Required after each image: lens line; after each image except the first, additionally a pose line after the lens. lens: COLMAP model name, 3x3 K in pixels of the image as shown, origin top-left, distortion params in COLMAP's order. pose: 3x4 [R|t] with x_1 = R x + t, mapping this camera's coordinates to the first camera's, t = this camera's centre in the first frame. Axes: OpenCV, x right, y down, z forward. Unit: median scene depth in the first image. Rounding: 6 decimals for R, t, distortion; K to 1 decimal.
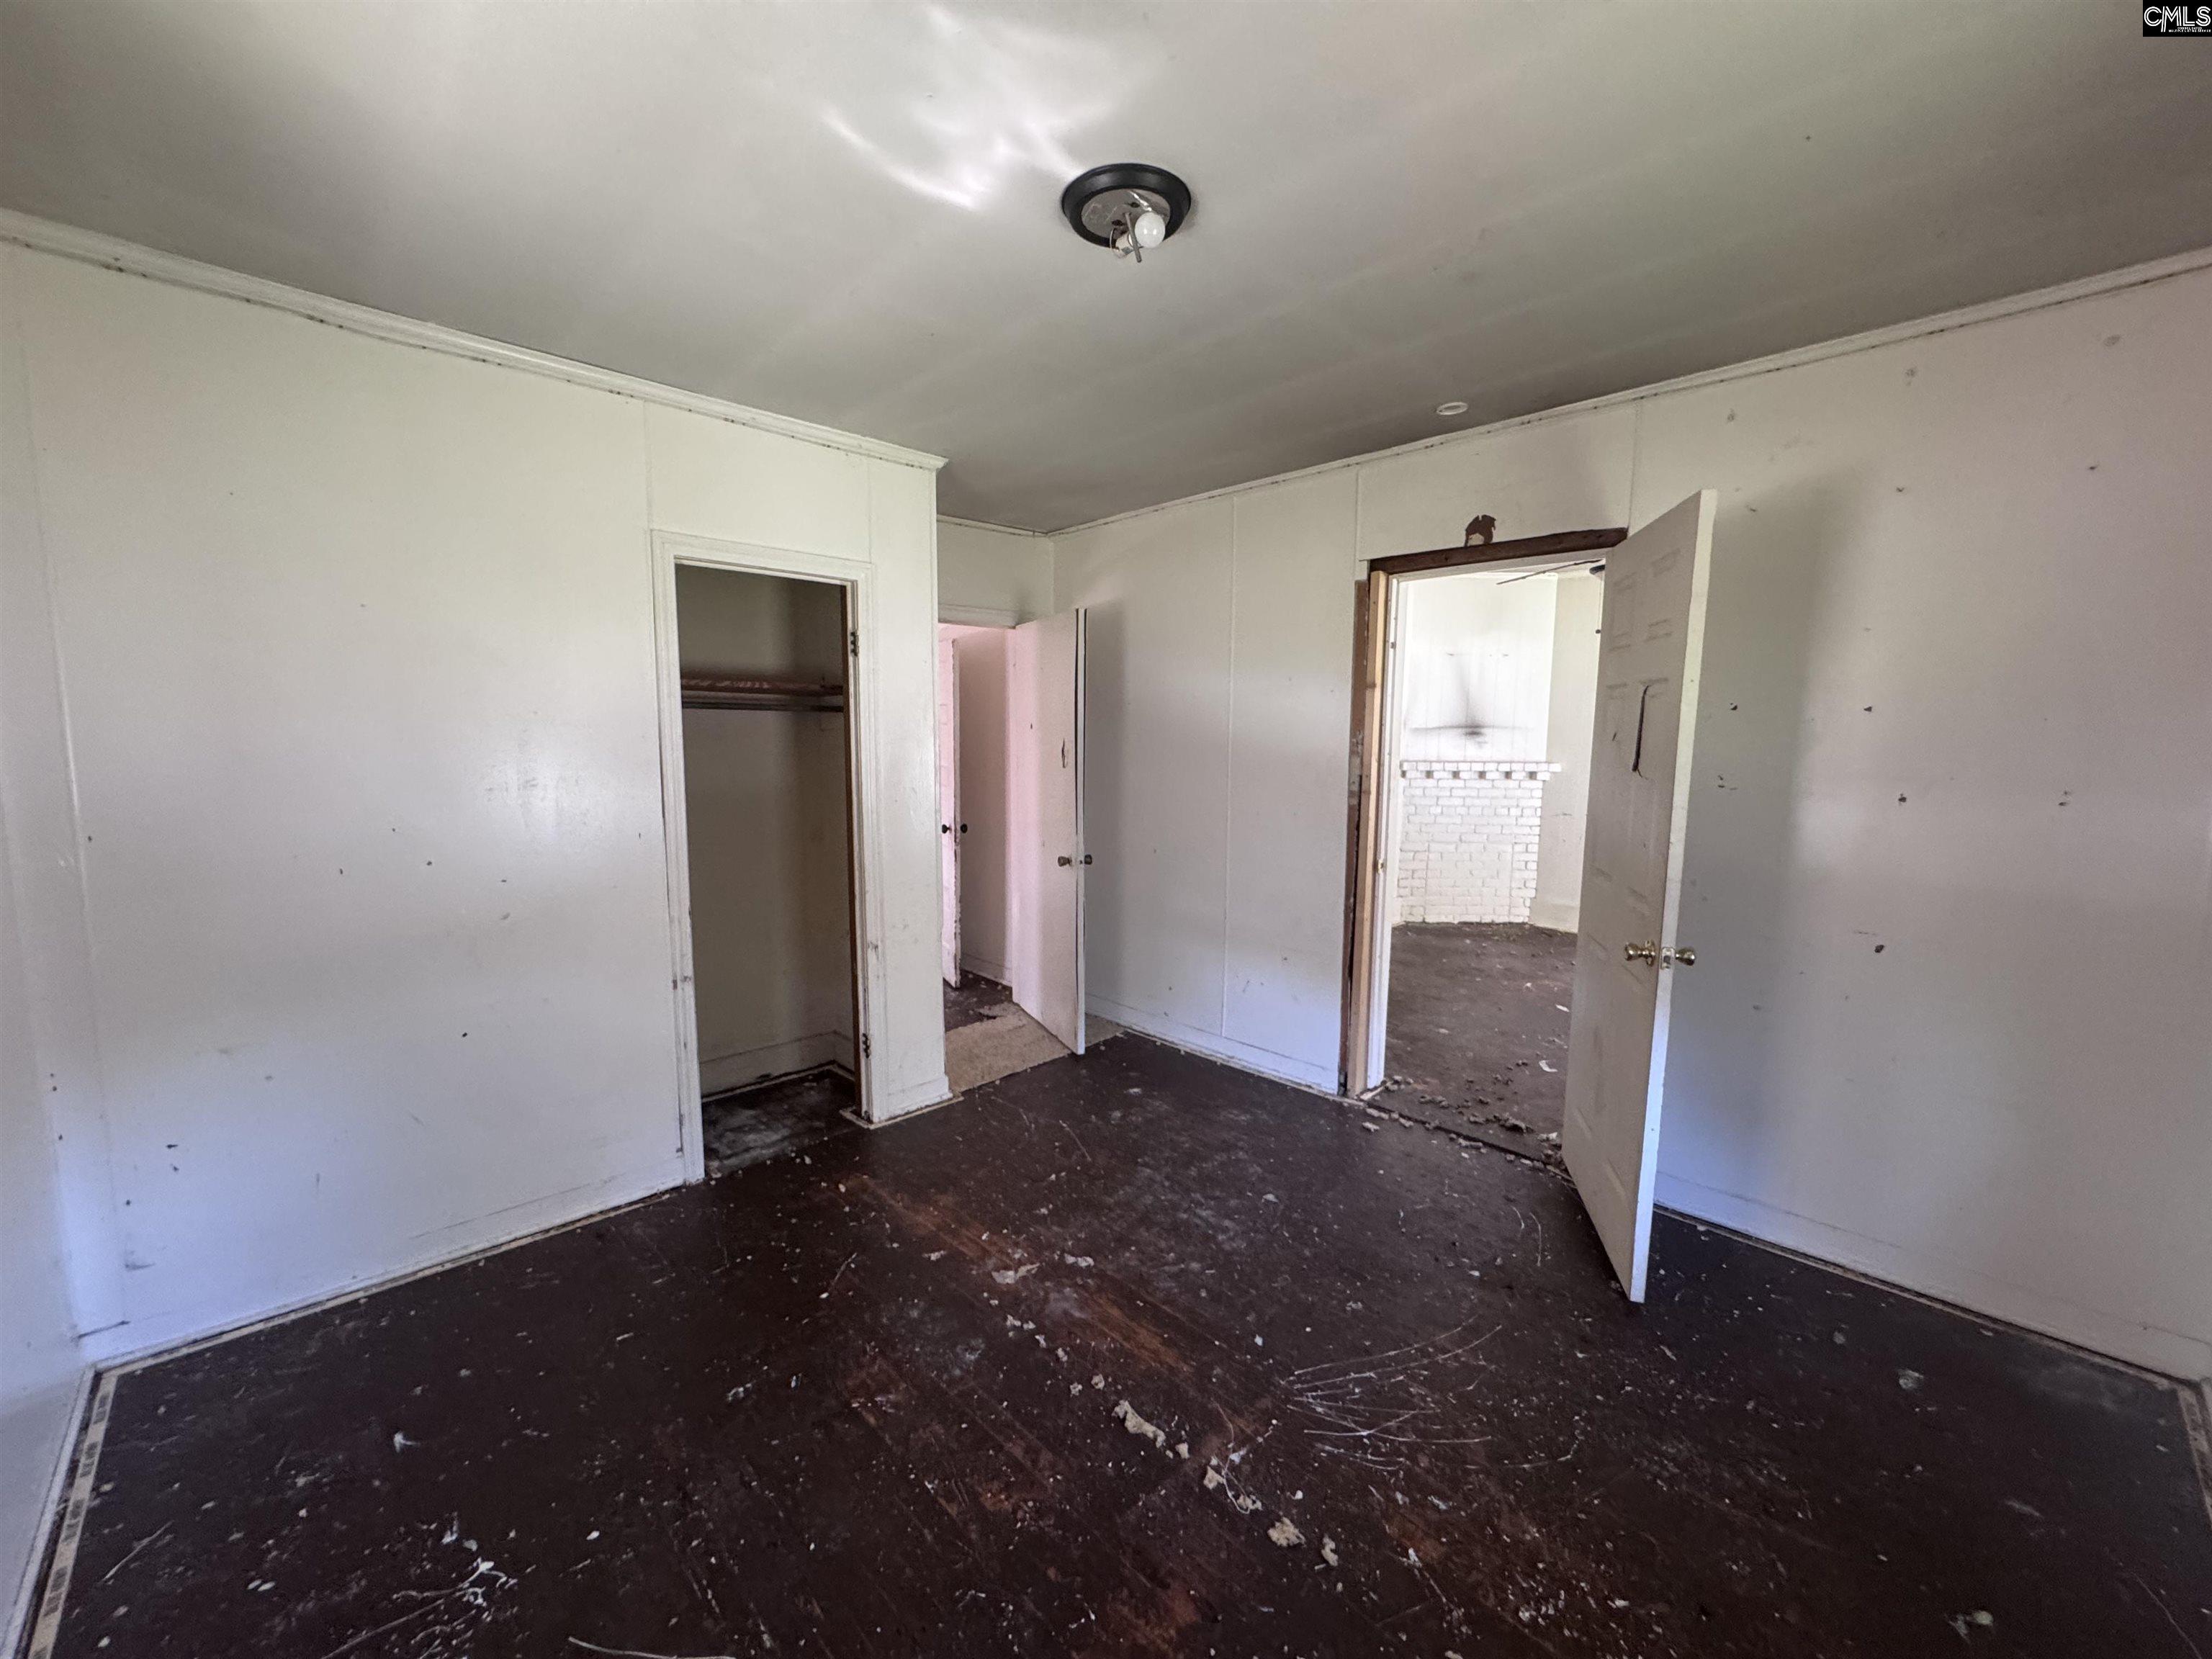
lens RADIAL K [[884.6, 0, 1125.6], [0, 884.6, 826.5], [0, 0, 1]] dist [-0.003768, -0.000039]
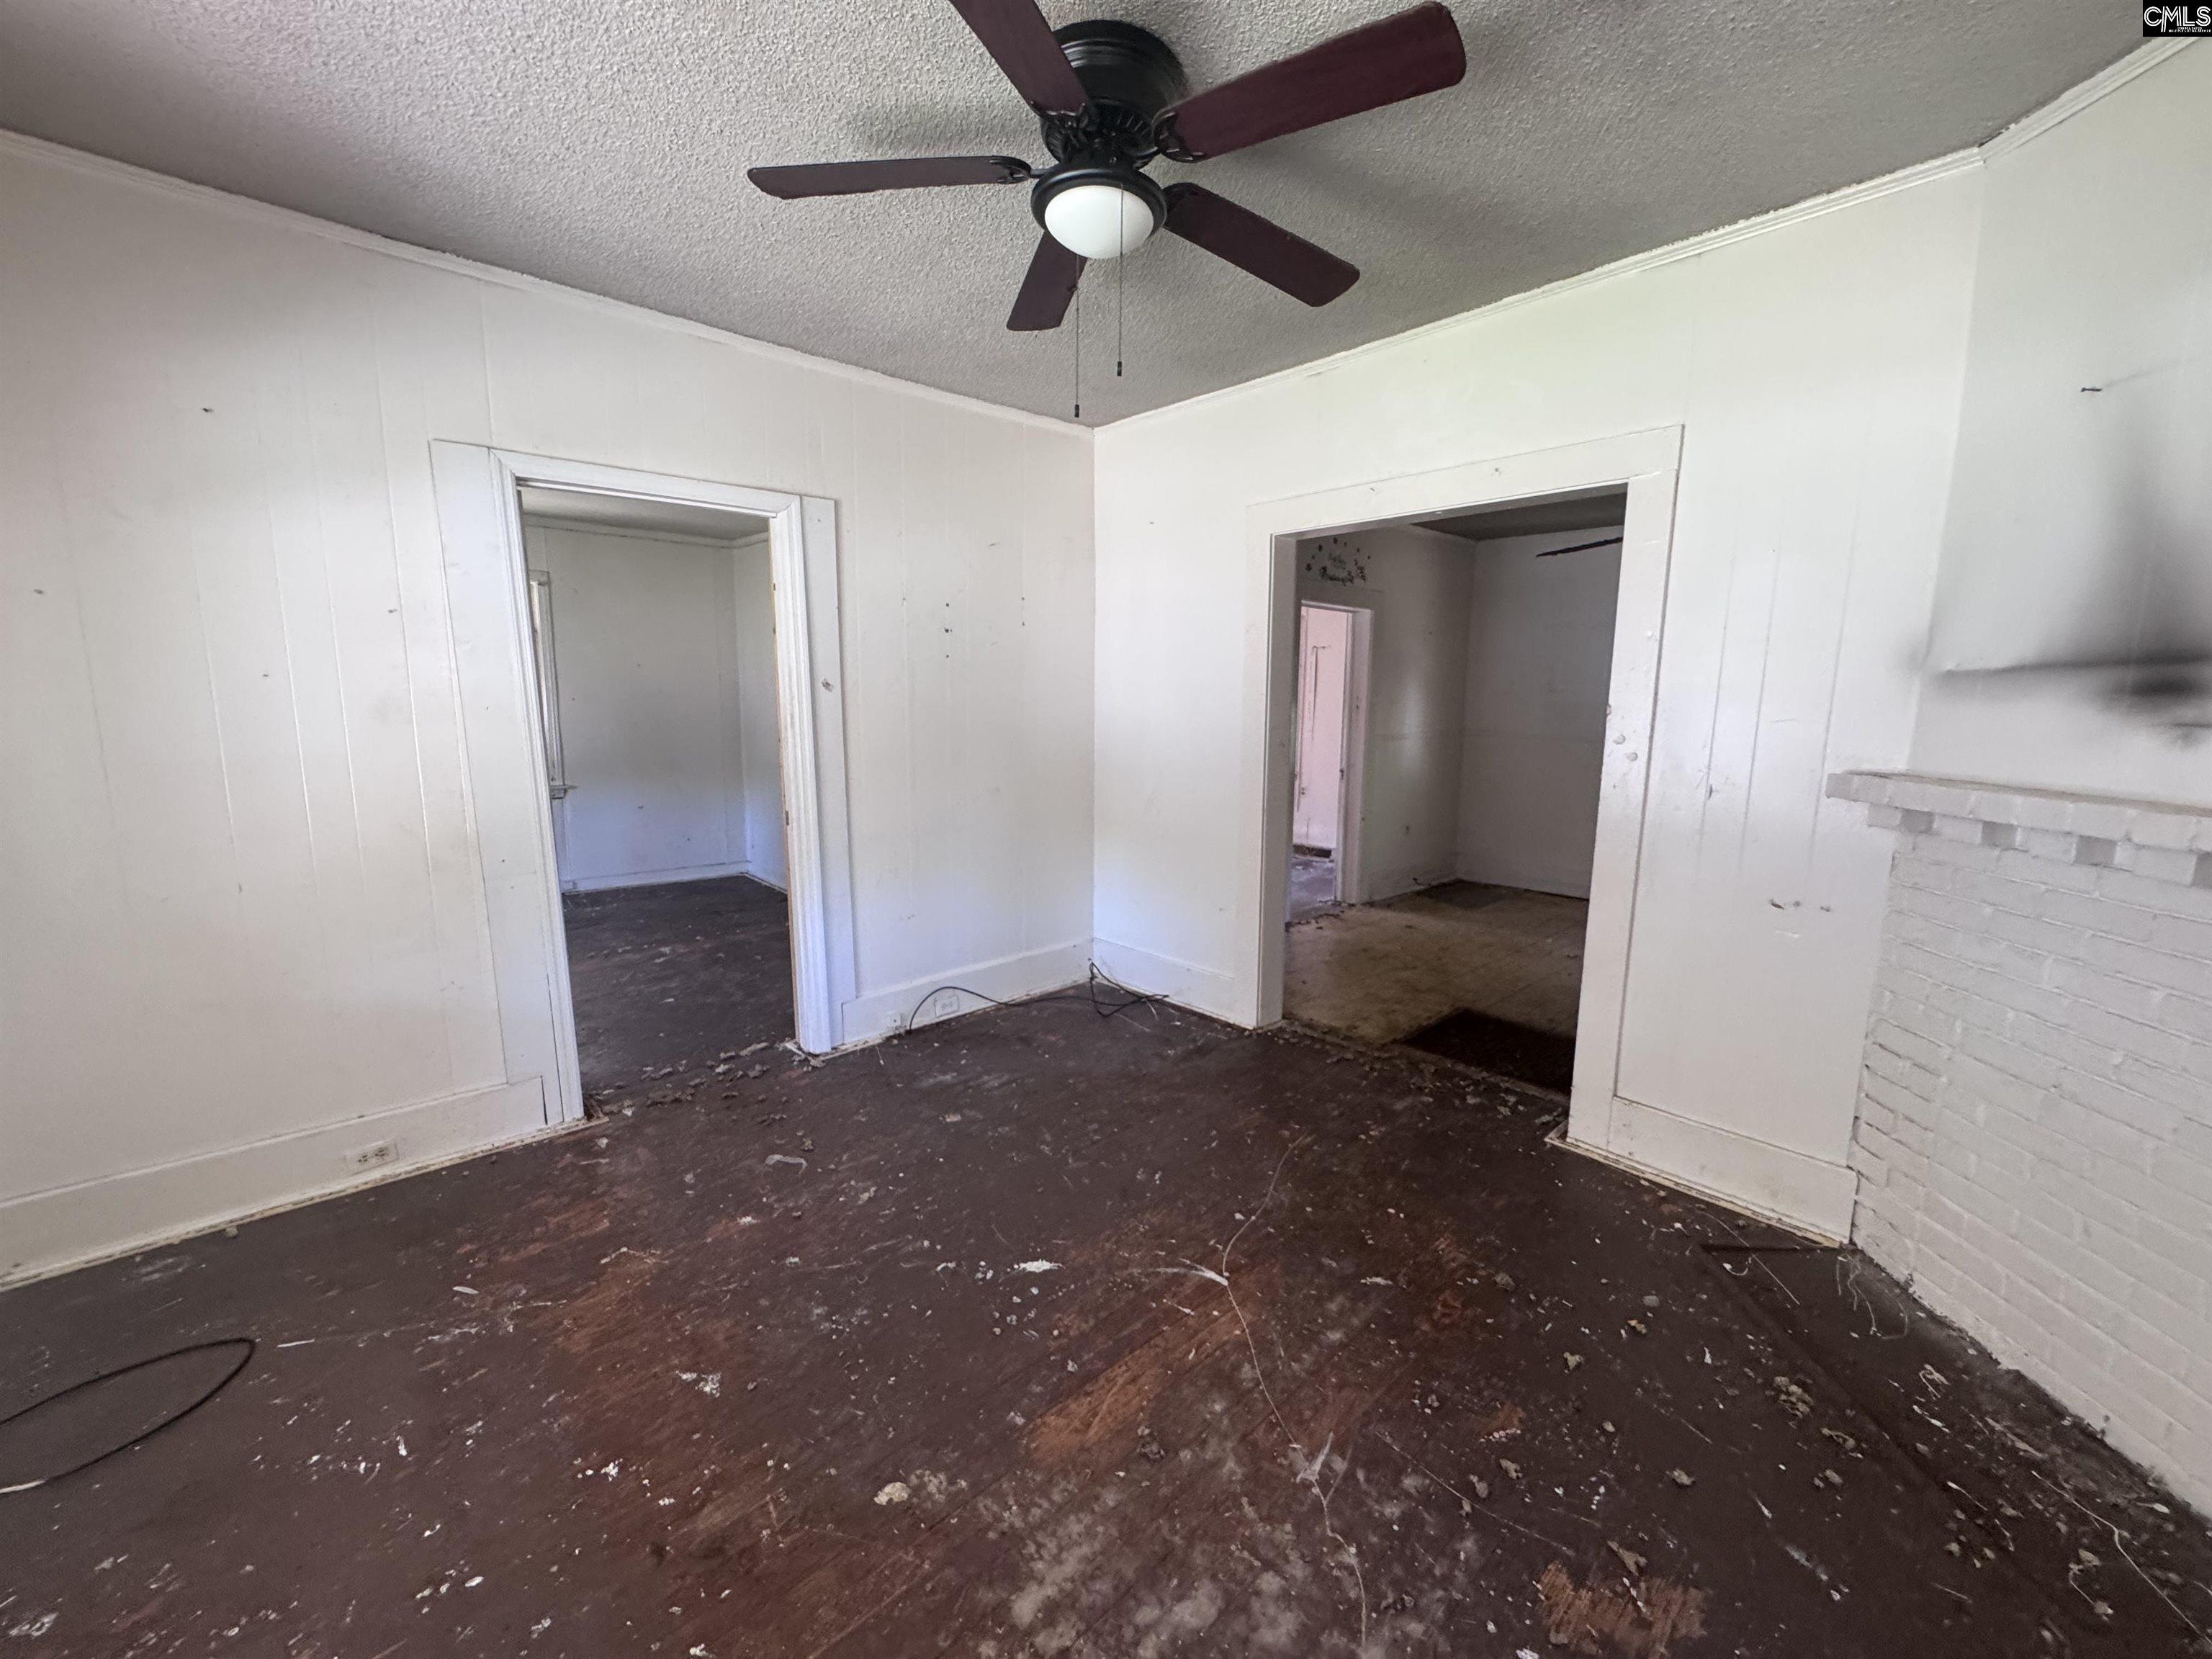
lens RADIAL K [[884.6, 0, 1114.8], [0, 884.6, 828.1], [0, 0, 1]] dist [-0.003768, -0.000039]
pose [[-0.036725, 0.134820, -0.990189, 0.647278], [-0.115753, 0.983614, 0.138218, -0.066524], [0.992599, 0.119693, -0.020518, 0.710882]]
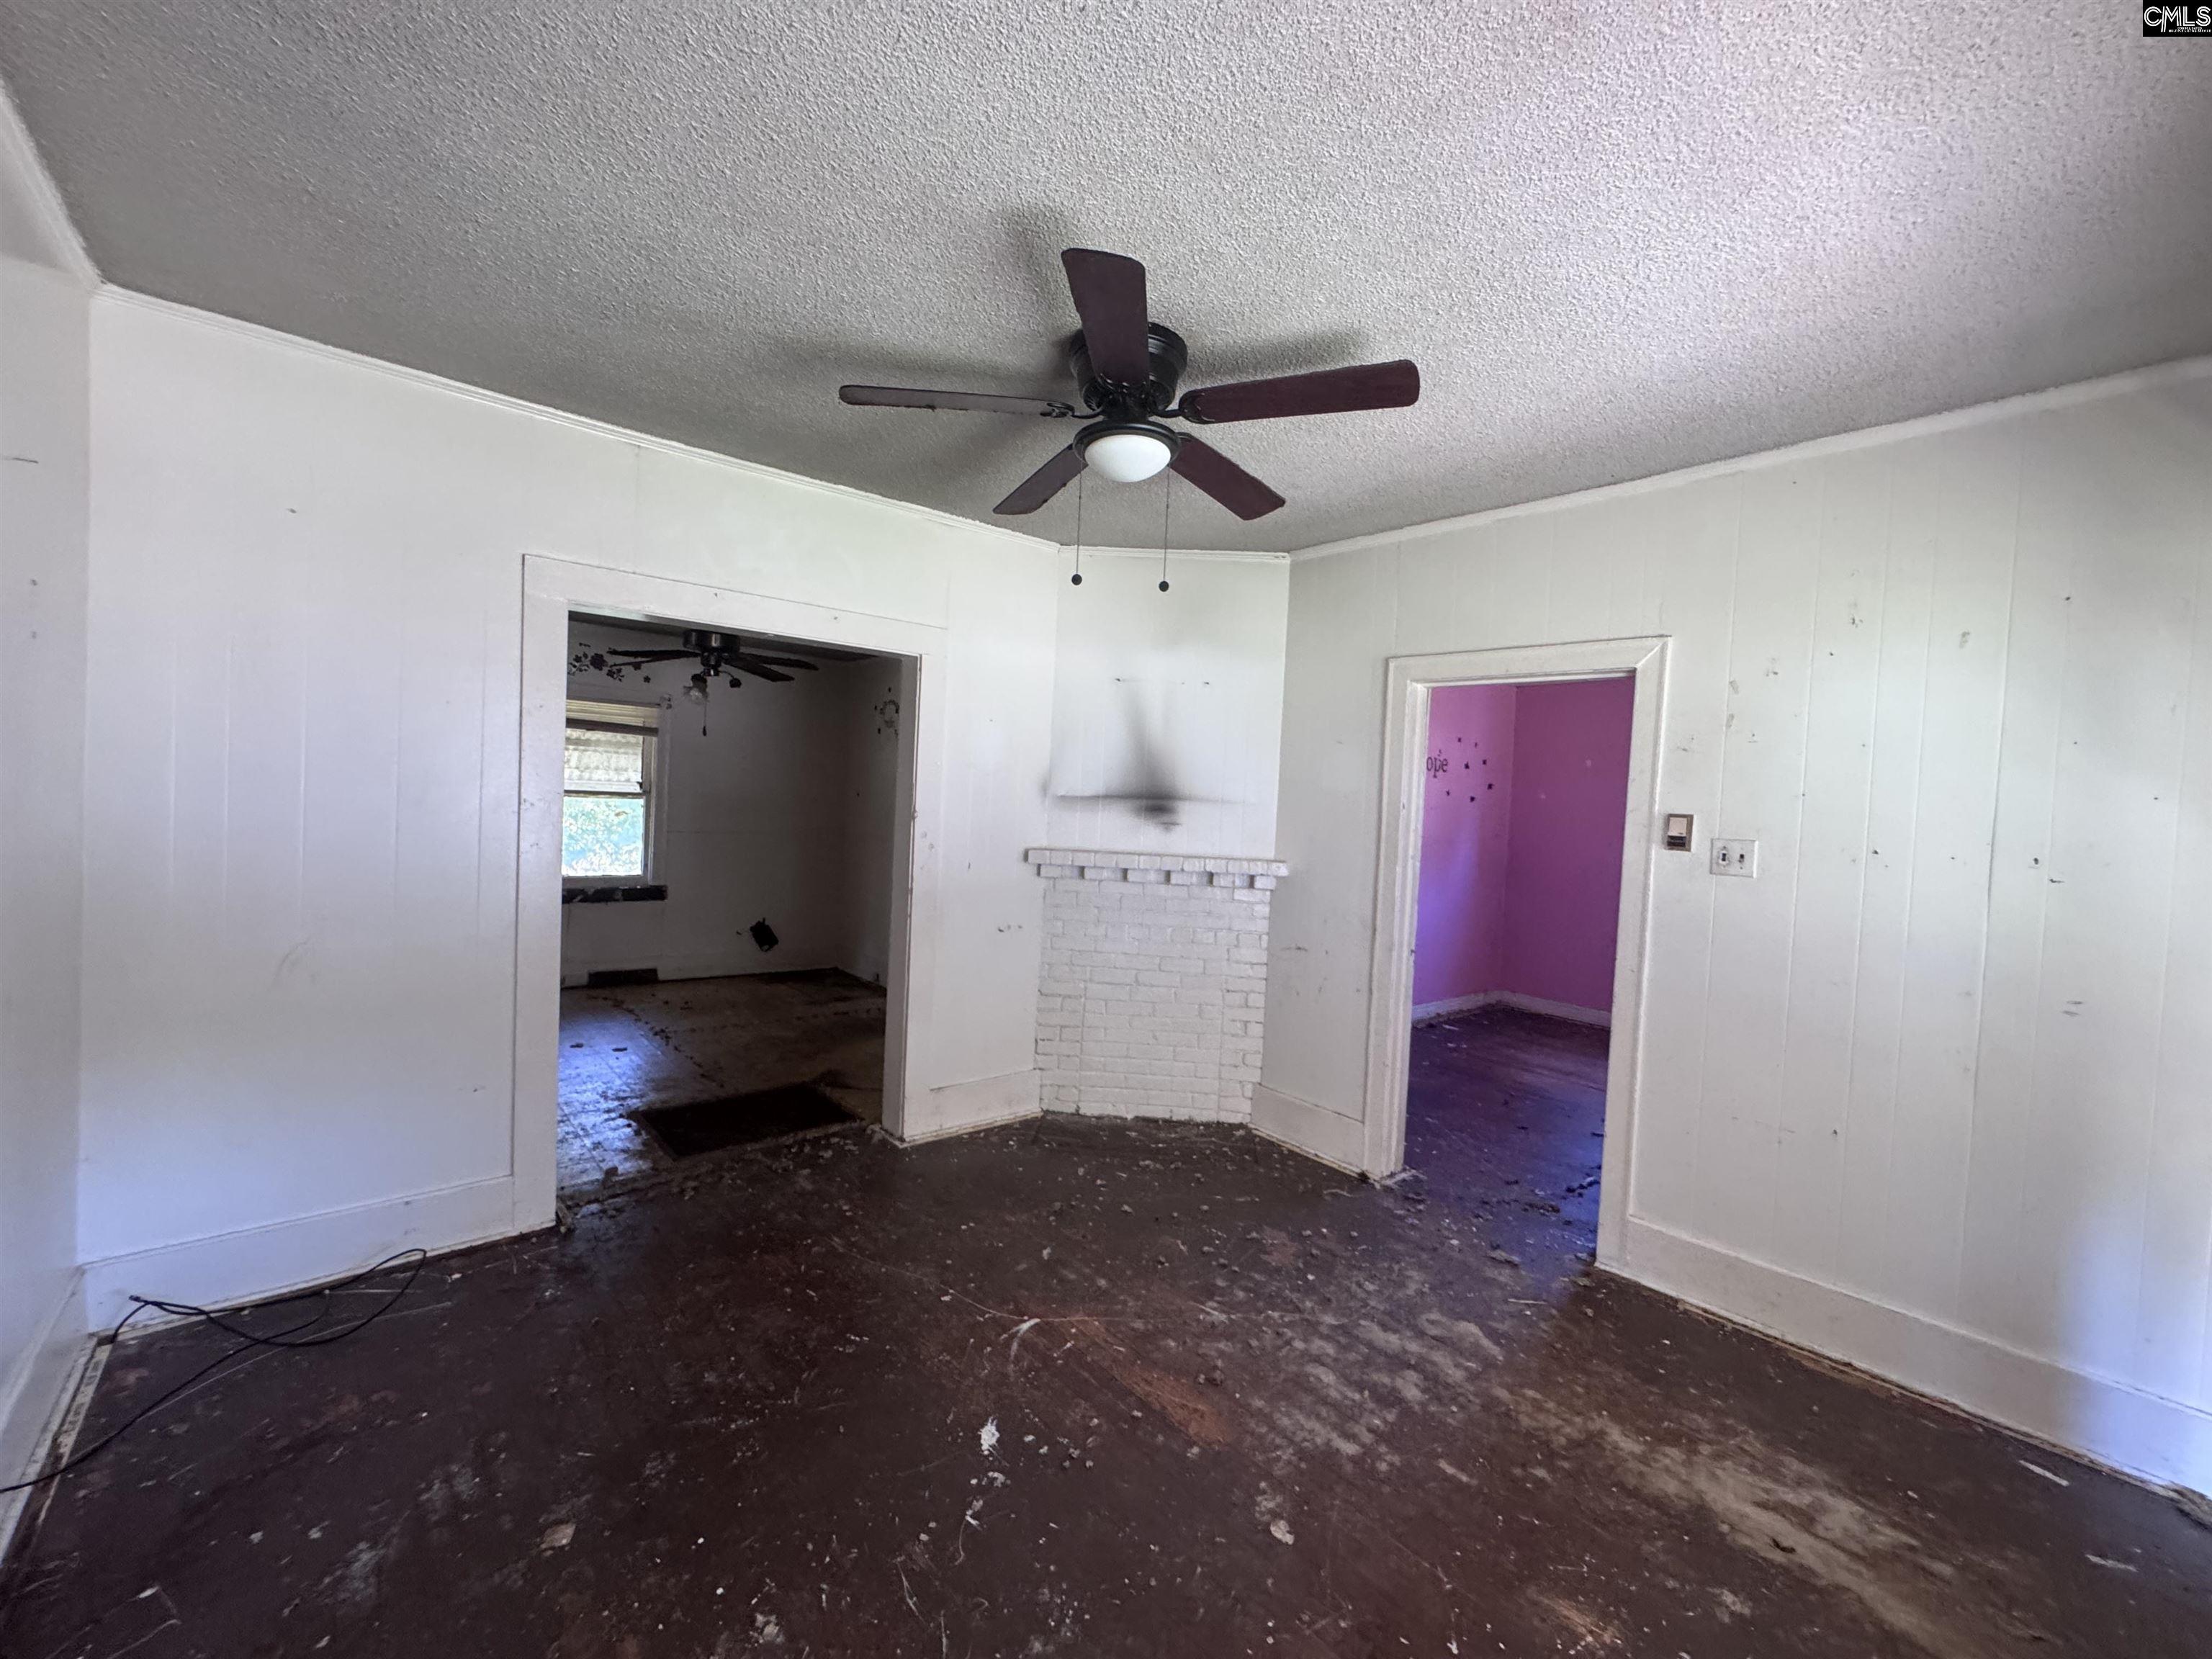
lens RADIAL K [[884.6, 0, 1096.0], [0, 884.6, 826.0], [0, 0, 1]] dist [-0.003768, -0.000039]
pose [[0.996201, 0.030320, -0.081632, 0.398911], [-0.036781, 0.996208, -0.078846, -0.043066], [0.078931, 0.081549, 0.993539, 0.379330]]
